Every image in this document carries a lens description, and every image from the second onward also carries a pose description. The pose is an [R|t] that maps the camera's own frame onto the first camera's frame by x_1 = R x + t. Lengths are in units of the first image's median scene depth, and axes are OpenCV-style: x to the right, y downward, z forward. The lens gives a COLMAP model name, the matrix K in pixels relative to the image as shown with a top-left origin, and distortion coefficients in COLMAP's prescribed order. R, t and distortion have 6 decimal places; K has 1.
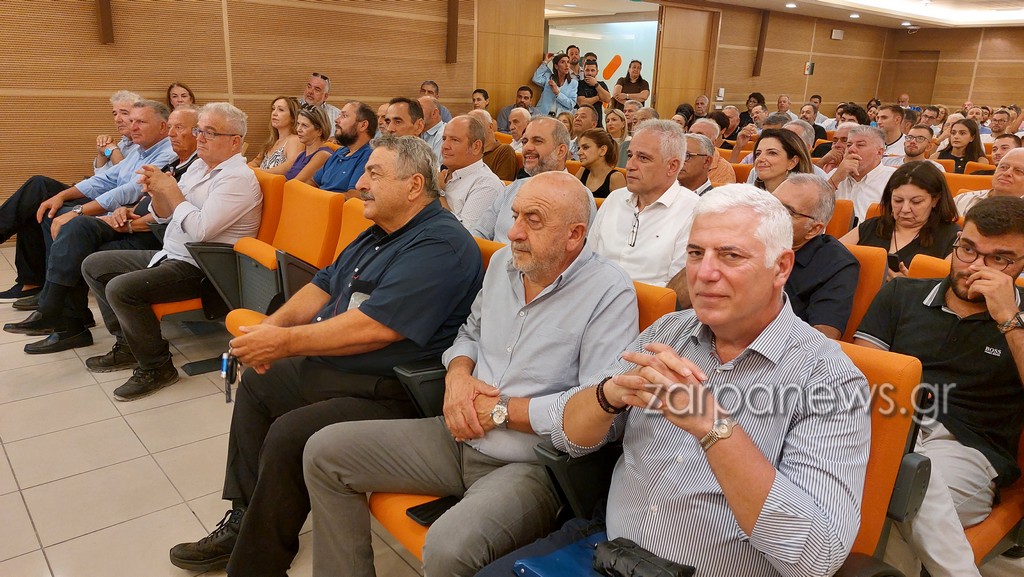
lens RADIAL K [[737.8, 0, 522.3], [0, 737.8, 271.8], [0, 0, 1]] dist [0.064602, -0.060691]
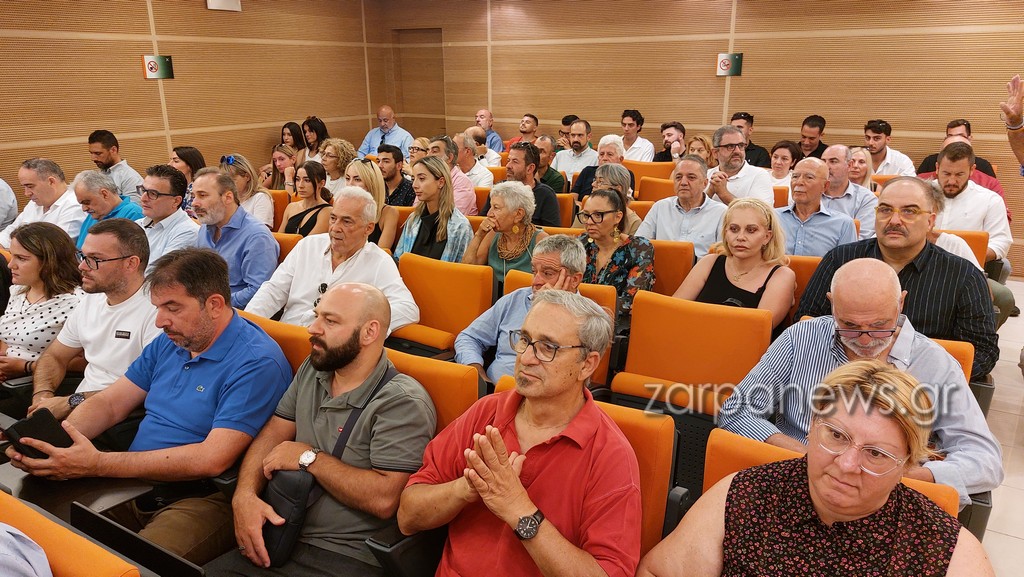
lens RADIAL K [[729.4, 0, 509.4], [0, 729.4, 298.9], [0, 0, 1]] dist [0.047952, -0.013935]
pose [[0.955401, -0.129232, 0.265535, 0.841916], [0.114676, 0.990956, 0.069678, -0.218431], [-0.272138, -0.036120, 0.961580, 0.786577]]
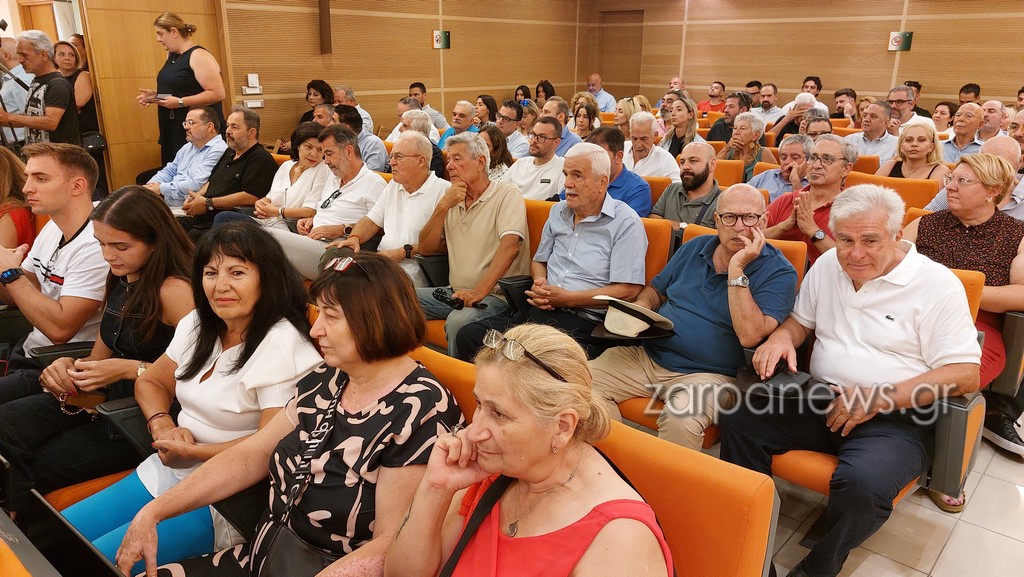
lens RADIAL K [[737.8, 0, 520.5], [0, 737.8, 283.0], [0, 0, 1]] dist [0.064602, -0.060691]
pose [[0.989401, -0.070498, 0.126945, 0.646422], [0.064067, 0.996481, 0.054054, -0.145535], [-0.130308, -0.045348, 0.990436, 0.542303]]
